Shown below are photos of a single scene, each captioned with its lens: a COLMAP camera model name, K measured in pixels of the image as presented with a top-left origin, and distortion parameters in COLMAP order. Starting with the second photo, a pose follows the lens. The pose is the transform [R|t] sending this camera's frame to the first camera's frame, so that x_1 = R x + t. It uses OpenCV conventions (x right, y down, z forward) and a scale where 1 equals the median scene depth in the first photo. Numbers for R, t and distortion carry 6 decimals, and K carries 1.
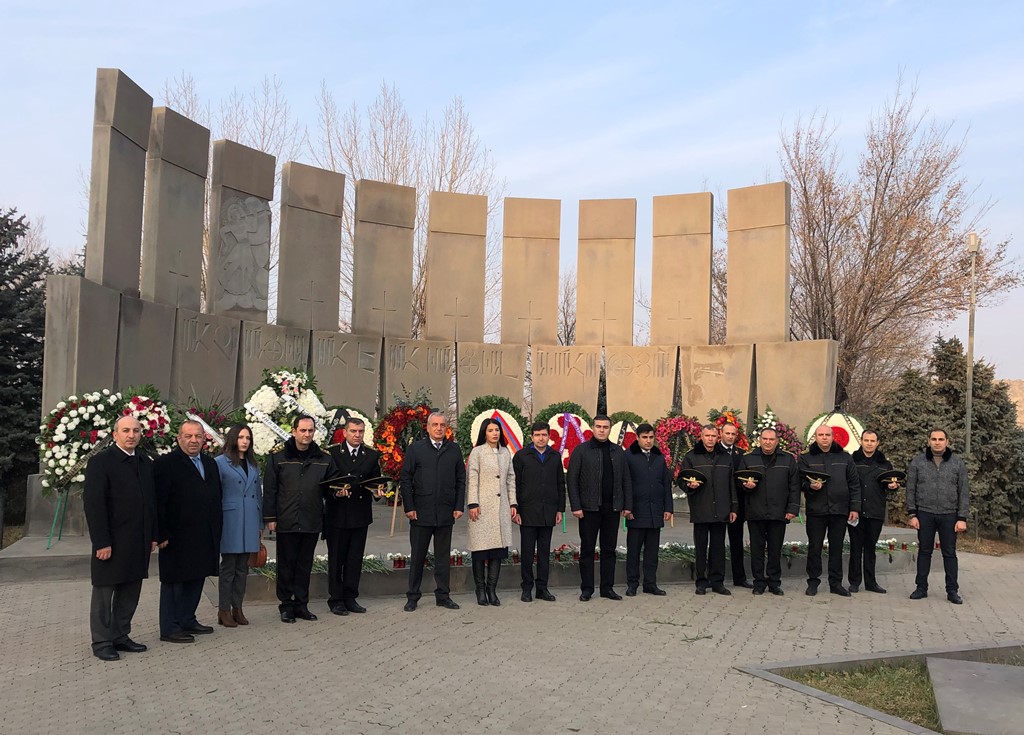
lens RADIAL K [[962.3, 0, 516.3], [0, 962.3, 369.2], [0, 0, 1]] dist [-0.006572, 0.000000]
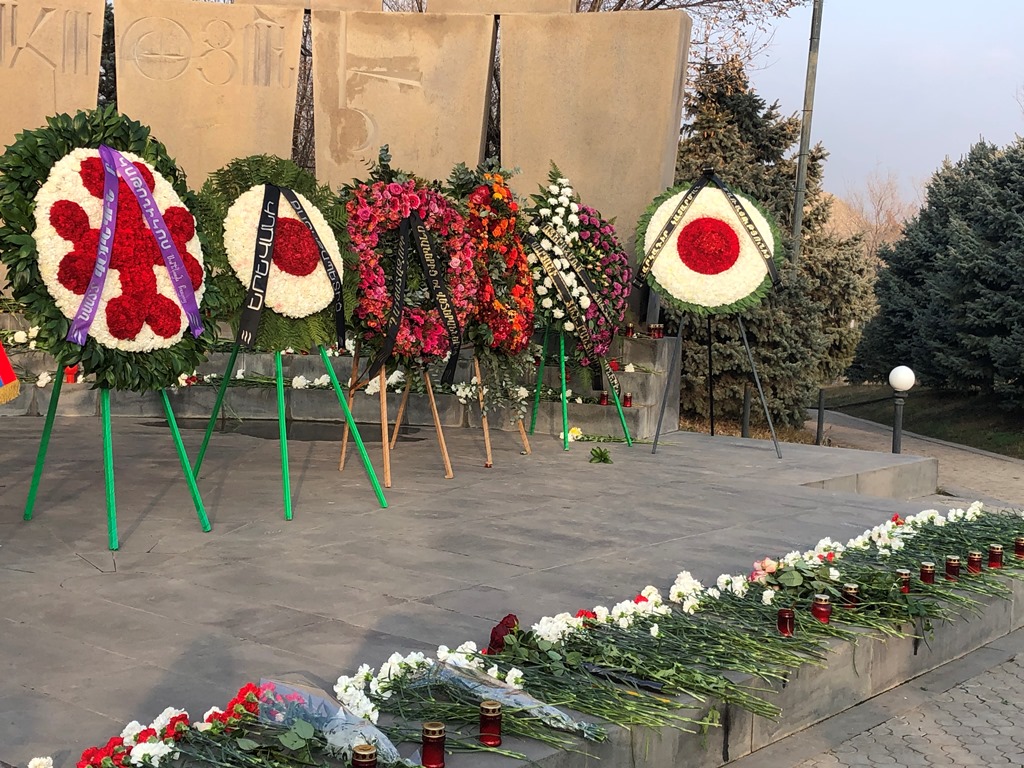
lens RADIAL K [[1448.6, 0, 512.8], [0, 1448.6, 382.7], [0, 0, 1]] dist [0.119808, 0.000000]
pose [[0.894101, -0.029881, 0.446868, -0.039385], [-0.044339, 0.986964, 0.154711, 0.039718], [-0.445665, -0.158141, 0.881121, 0.508990]]
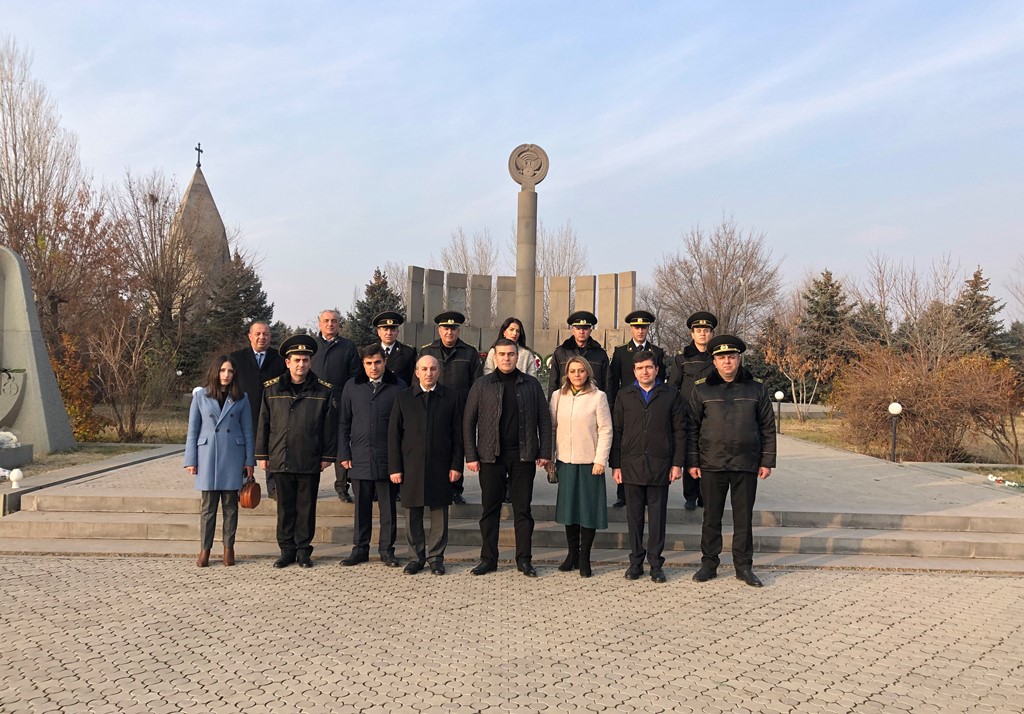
lens RADIAL K [[854.7, 0, 510.2], [0, 854.7, 355.7], [0, 0, 1]] dist [-0.001427, -0.000600]
pose [[0.904718, -0.007032, -0.425953, 1.228790], [0.028896, 0.998574, 0.044891, -0.084211], [0.425030, -0.052922, 0.903631, -1.711066]]
